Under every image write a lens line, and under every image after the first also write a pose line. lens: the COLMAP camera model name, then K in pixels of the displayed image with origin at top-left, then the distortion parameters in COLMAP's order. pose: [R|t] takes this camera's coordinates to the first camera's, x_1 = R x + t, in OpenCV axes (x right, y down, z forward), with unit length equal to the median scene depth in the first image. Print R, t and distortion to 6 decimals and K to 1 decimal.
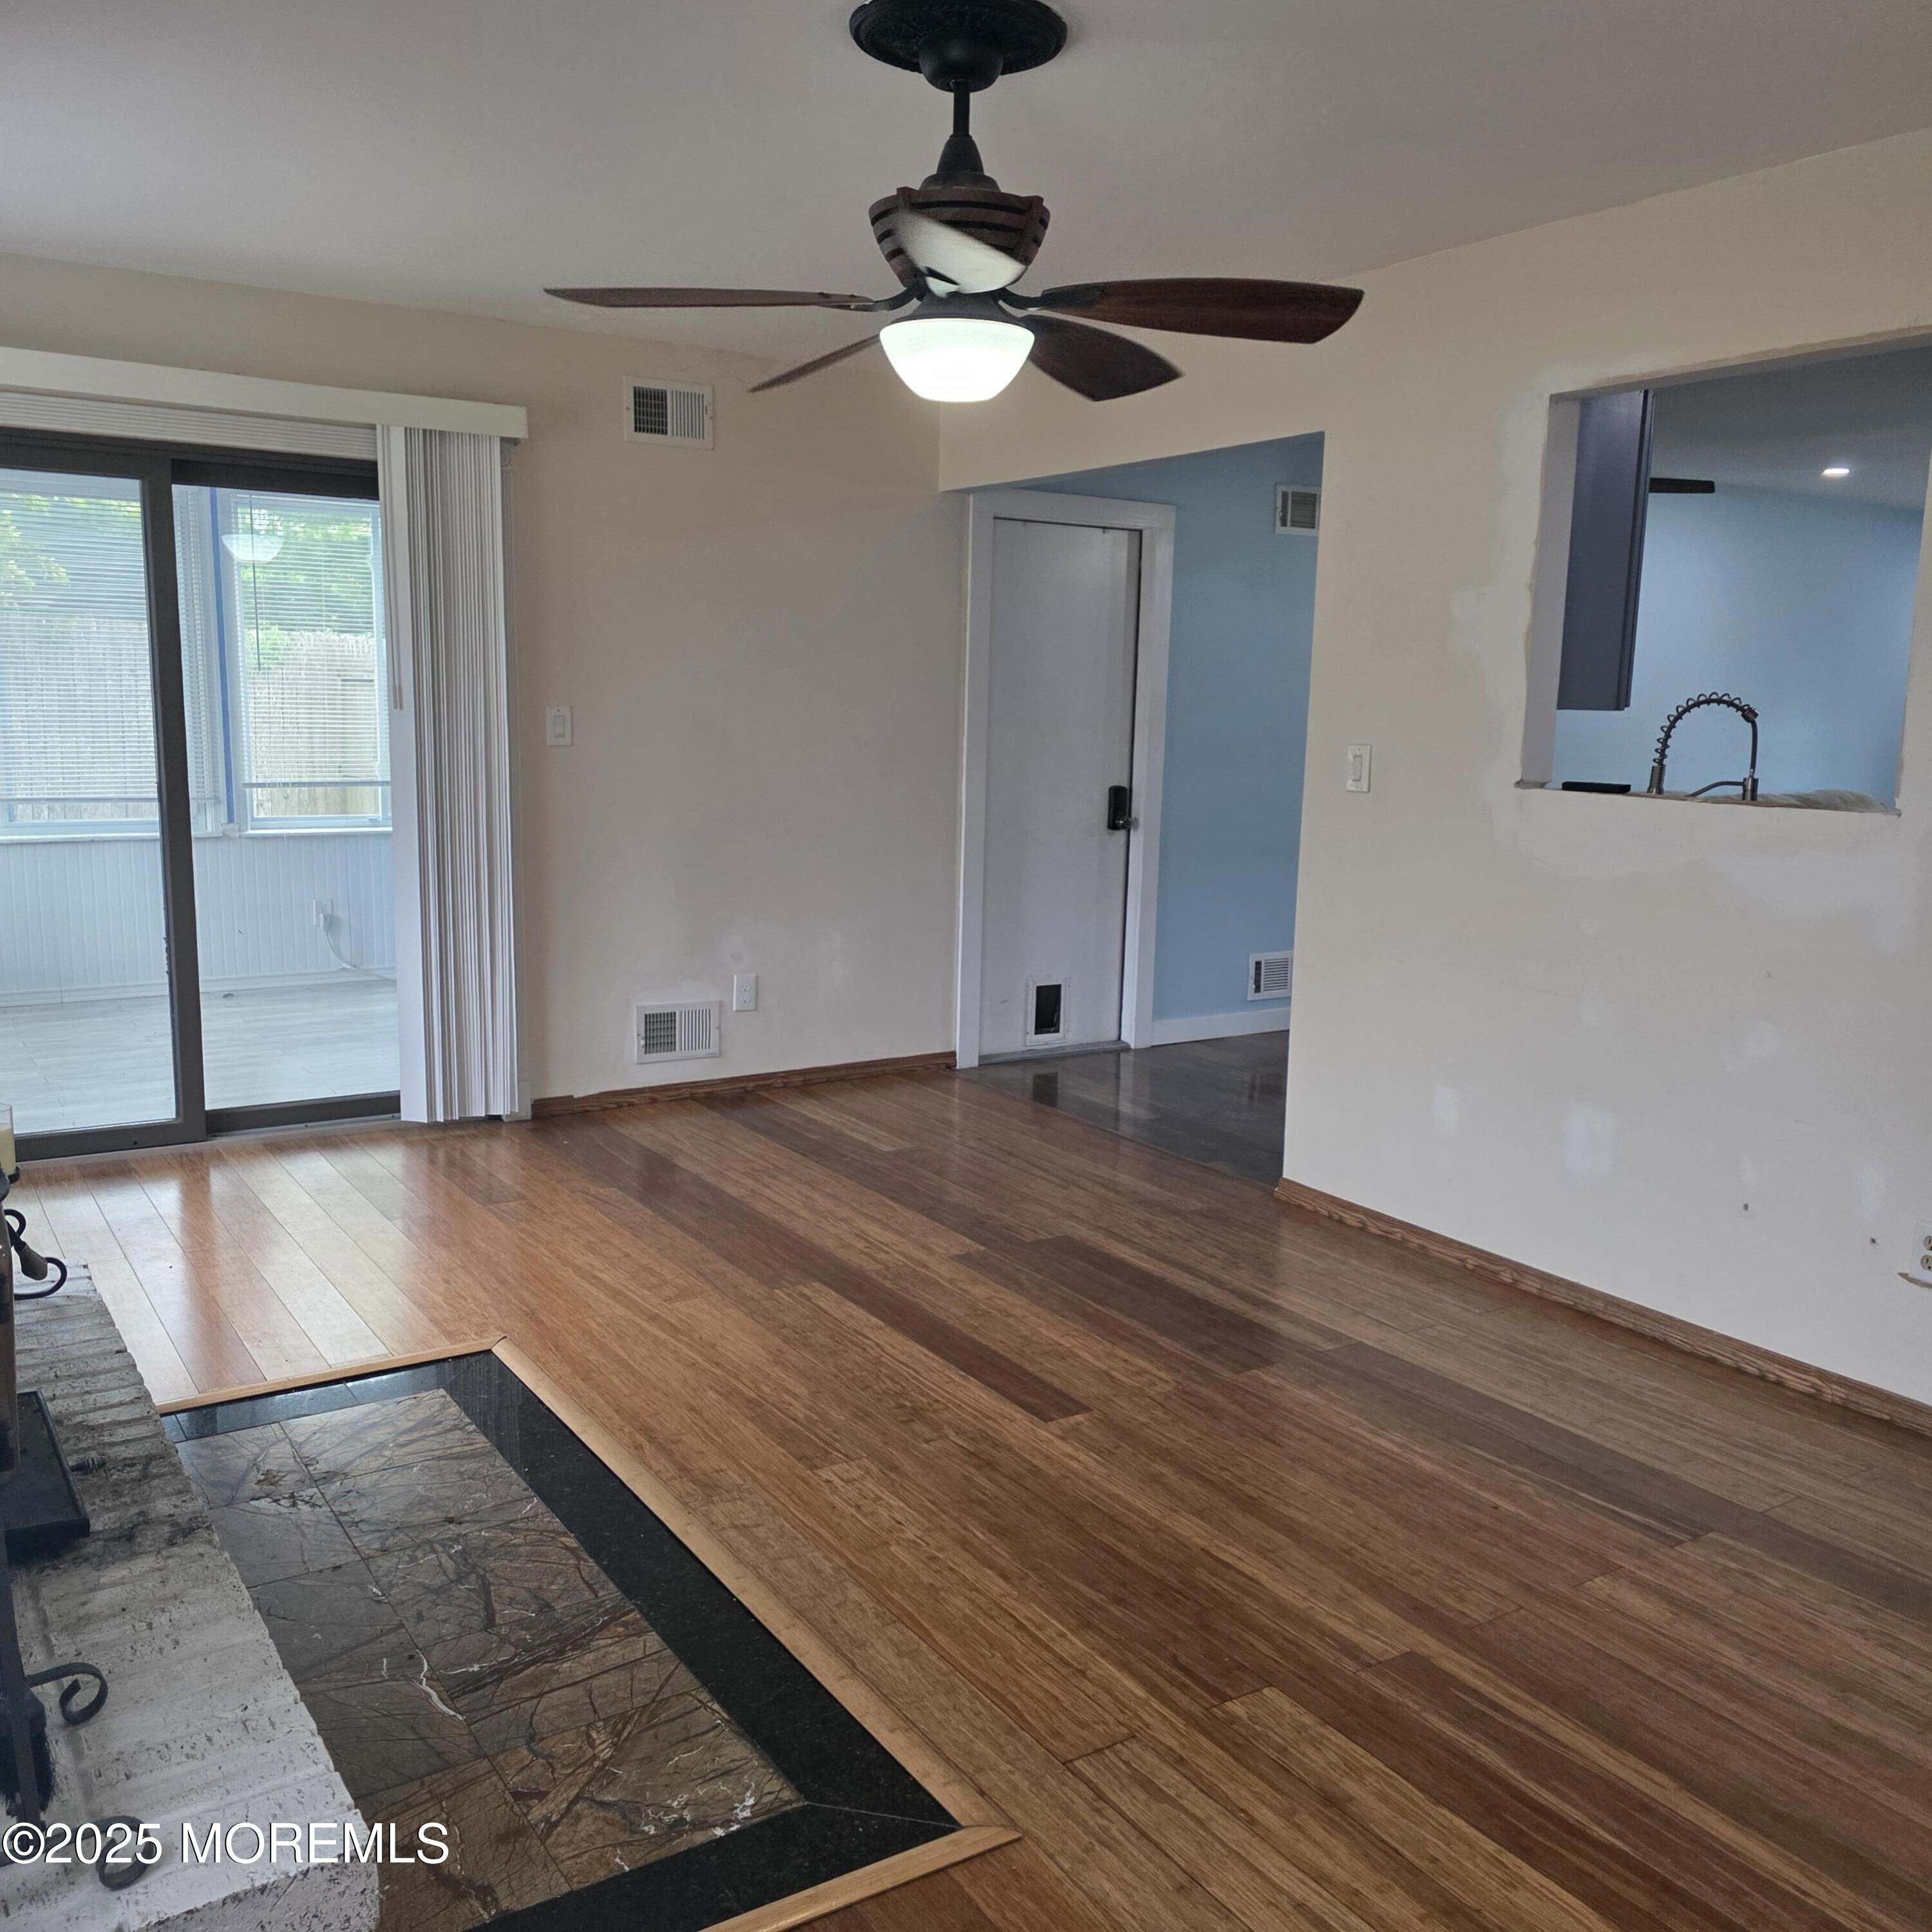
lens RADIAL K [[1728.2, 0, 959.3], [0, 1728.2, 974.2], [0, 0, 1]] dist [0.090014, -0.117463]
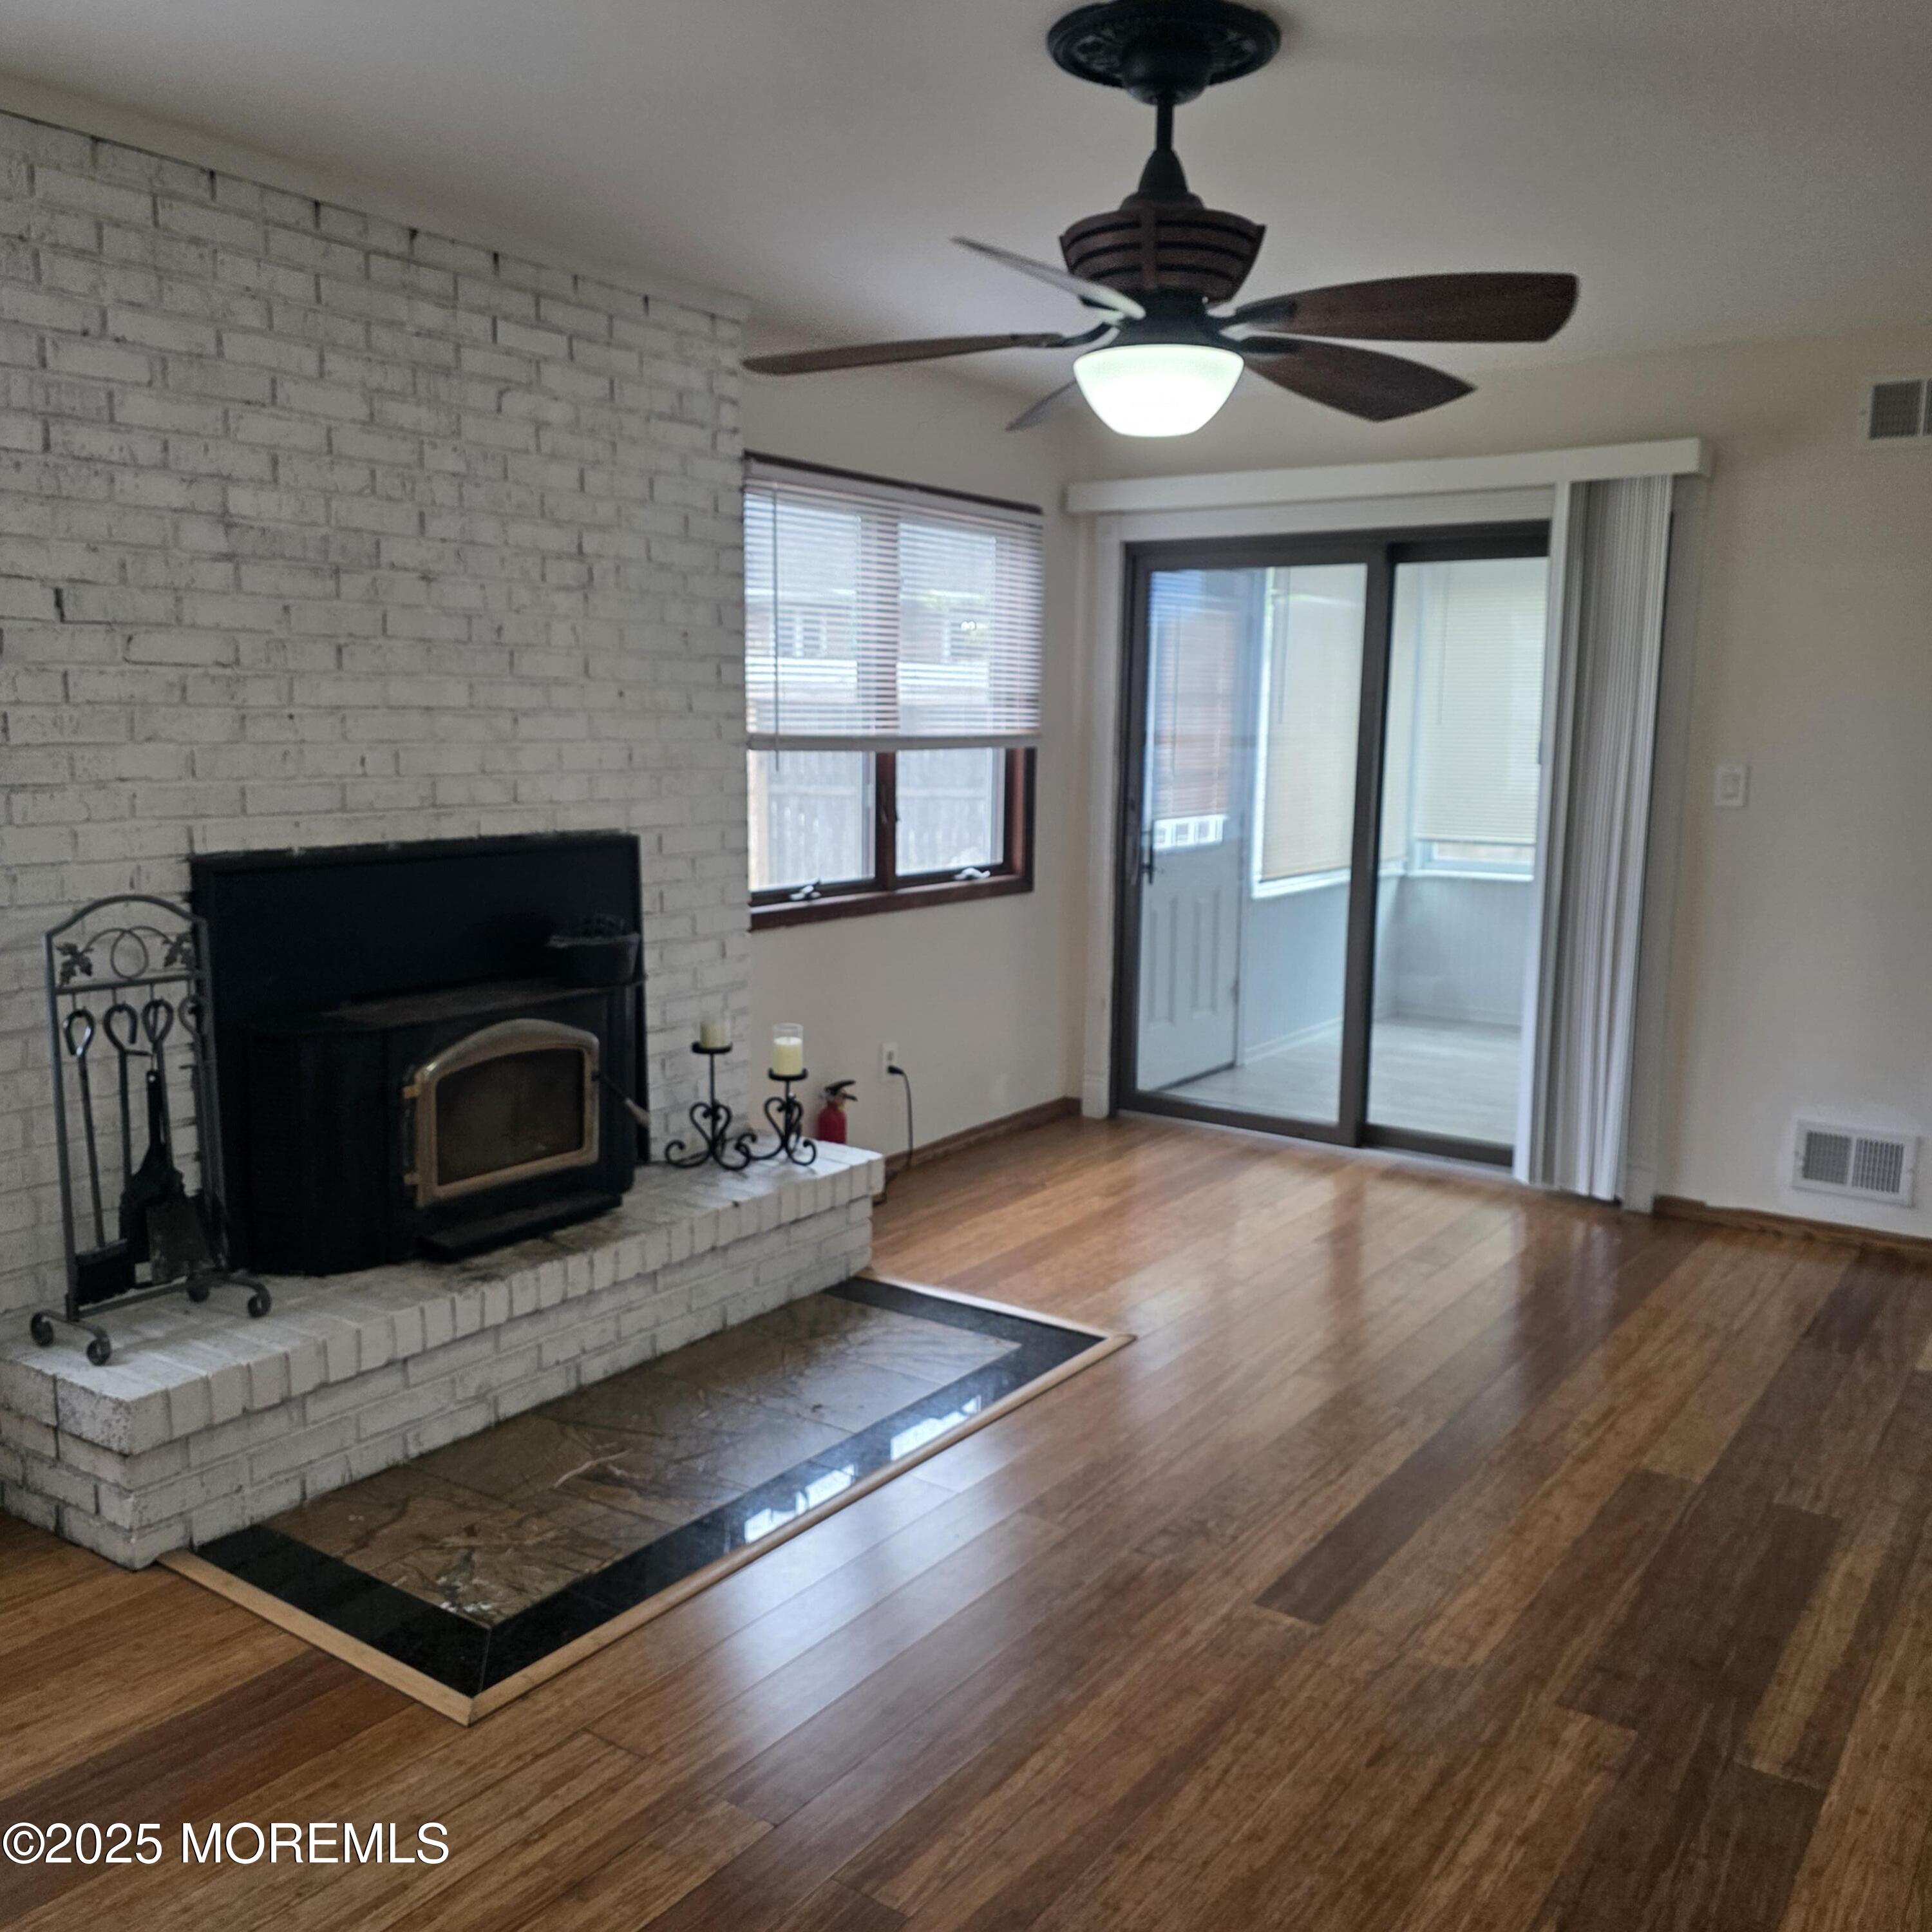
lens RADIAL K [[1728.2, 0, 959.9], [0, 1728.2, 965.8], [0, 0, 1]] dist [0.090014, -0.117463]
pose [[0.380950, 0.118780, -0.916934, 0.499065], [-0.153561, 0.986068, 0.063937, -0.054643], [0.911754, 0.116449, 0.393883, 0.336227]]
